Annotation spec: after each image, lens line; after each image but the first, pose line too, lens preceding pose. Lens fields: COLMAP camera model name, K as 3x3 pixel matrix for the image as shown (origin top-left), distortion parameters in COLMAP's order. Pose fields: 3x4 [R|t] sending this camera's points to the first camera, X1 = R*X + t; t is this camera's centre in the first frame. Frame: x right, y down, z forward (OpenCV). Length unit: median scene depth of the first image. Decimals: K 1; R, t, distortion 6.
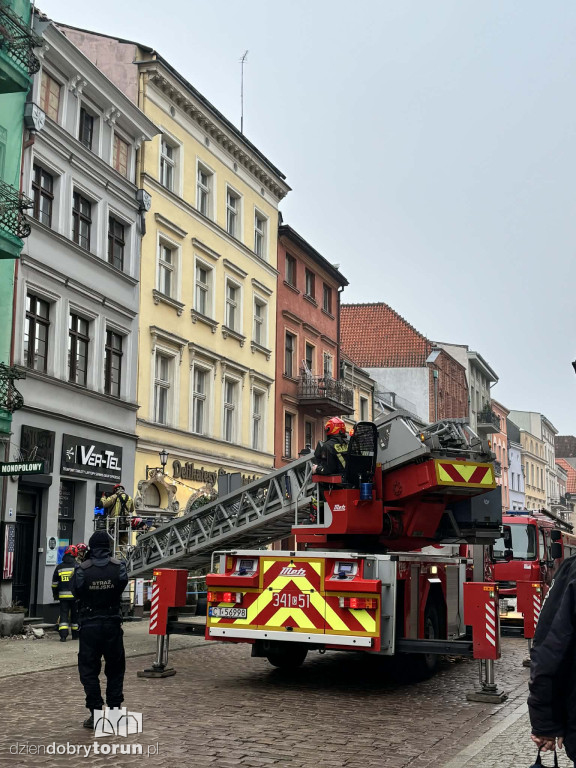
lens RADIAL K [[919.6, 0, 302.8], [0, 919.6, 384.9], [0, 0, 1]] dist [0.131015, 0.000000]
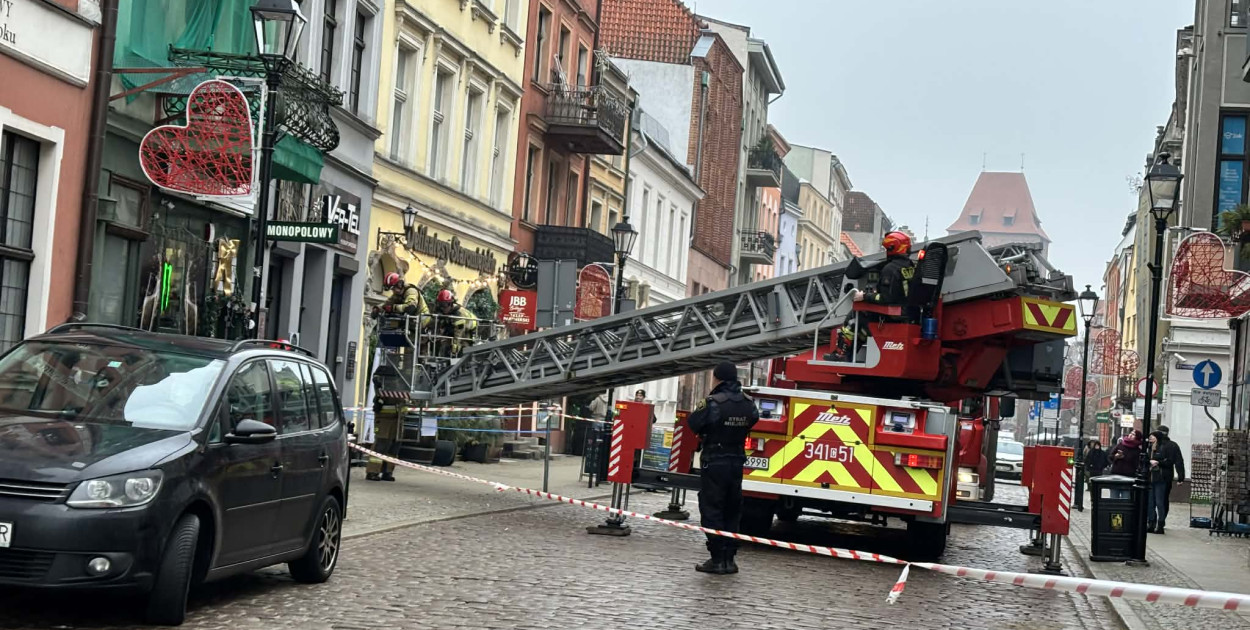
lens RADIAL K [[1831.2, 0, 619.2], [0, 1831.2, 301.7], [0, 0, 1]] dist [0.120827, 0.000000]
pose [[0.980512, 0.079817, 0.179513, -0.233438], [-0.104018, 0.986081, 0.129709, -0.042112], [-0.166662, -0.145854, 0.975167, -0.248922]]
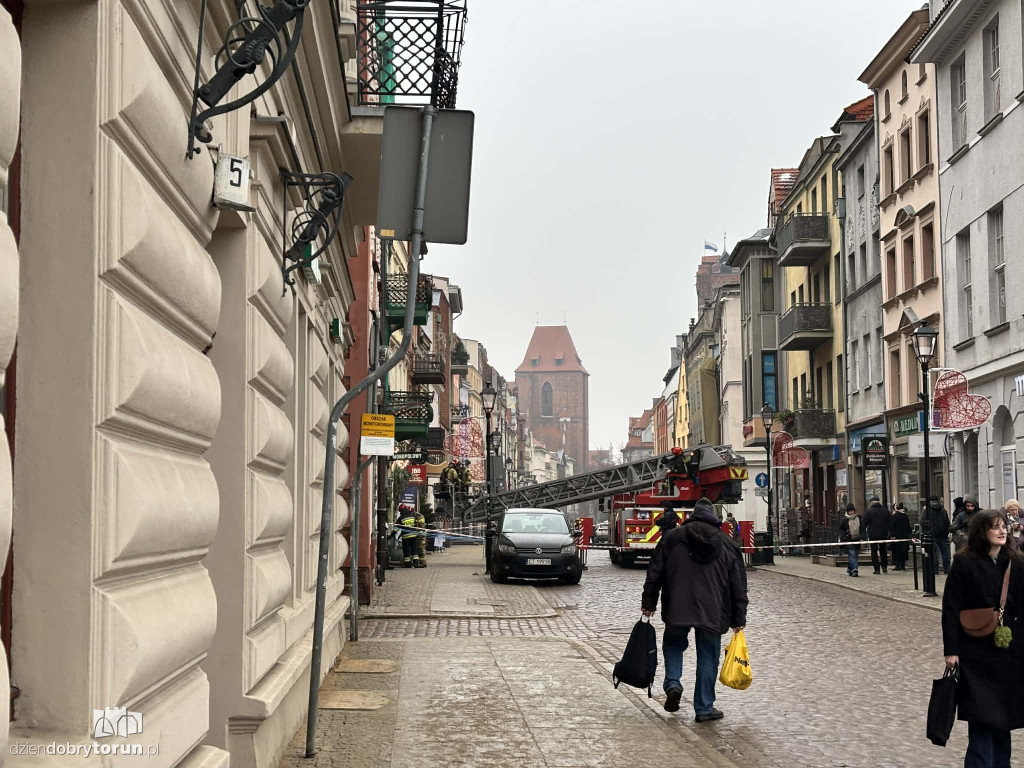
lens RADIAL K [[1500.7, 0, 484.5], [0, 1500.7, 384.7], [0, 0, 1]] dist [0.131846, 0.000000]
pose [[0.939299, 0.017040, 0.342676, -0.778792], [-0.049824, 0.994953, 0.087094, -0.189044], [-0.339463, -0.098881, 0.935408, -1.018726]]
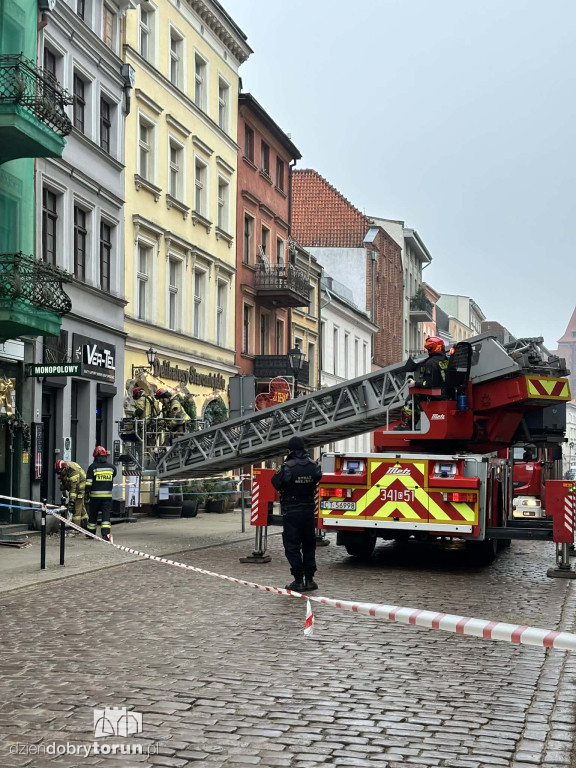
lens RADIAL K [[1125.5, 0, 284.4], [0, 1125.5, 377.5], [0, 0, 1]] dist [0.131846, 0.000000]
pose [[0.993570, 0.009596, 0.112808, -0.147371], [-0.022092, 0.993680, 0.110054, -0.030878], [-0.111039, -0.111838, 0.987503, -0.168959]]
